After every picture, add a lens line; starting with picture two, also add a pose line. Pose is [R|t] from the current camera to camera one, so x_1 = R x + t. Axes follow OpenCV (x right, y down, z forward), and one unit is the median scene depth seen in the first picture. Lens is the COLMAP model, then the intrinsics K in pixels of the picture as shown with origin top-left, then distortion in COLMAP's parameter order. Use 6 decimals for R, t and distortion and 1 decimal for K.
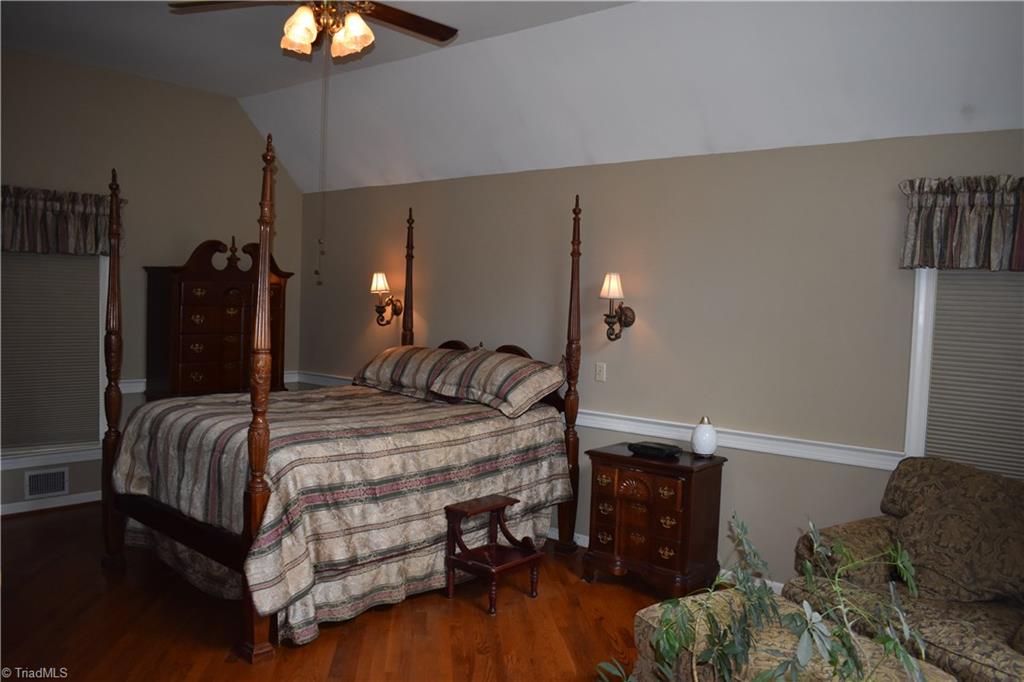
lens RADIAL K [[805.9, 0, 515.5], [0, 805.9, 339.1], [0, 0, 1]] dist [-0.092312, 0.014746]
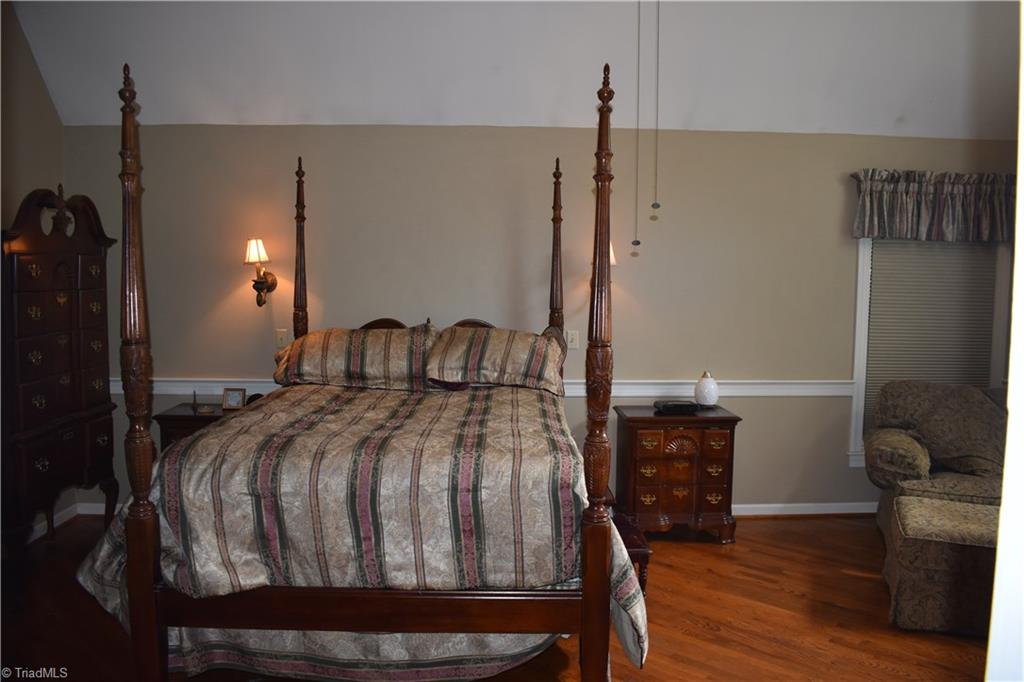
lens RADIAL K [[805.9, 0, 514.1], [0, 805.9, 344.1], [0, 0, 1]] dist [-0.092312, 0.014746]
pose [[0.745469, -0.086337, 0.660926, -0.664297], [0.048740, 0.995982, 0.075130, -0.035286], [-0.664756, -0.023793, 0.746681, 0.341214]]
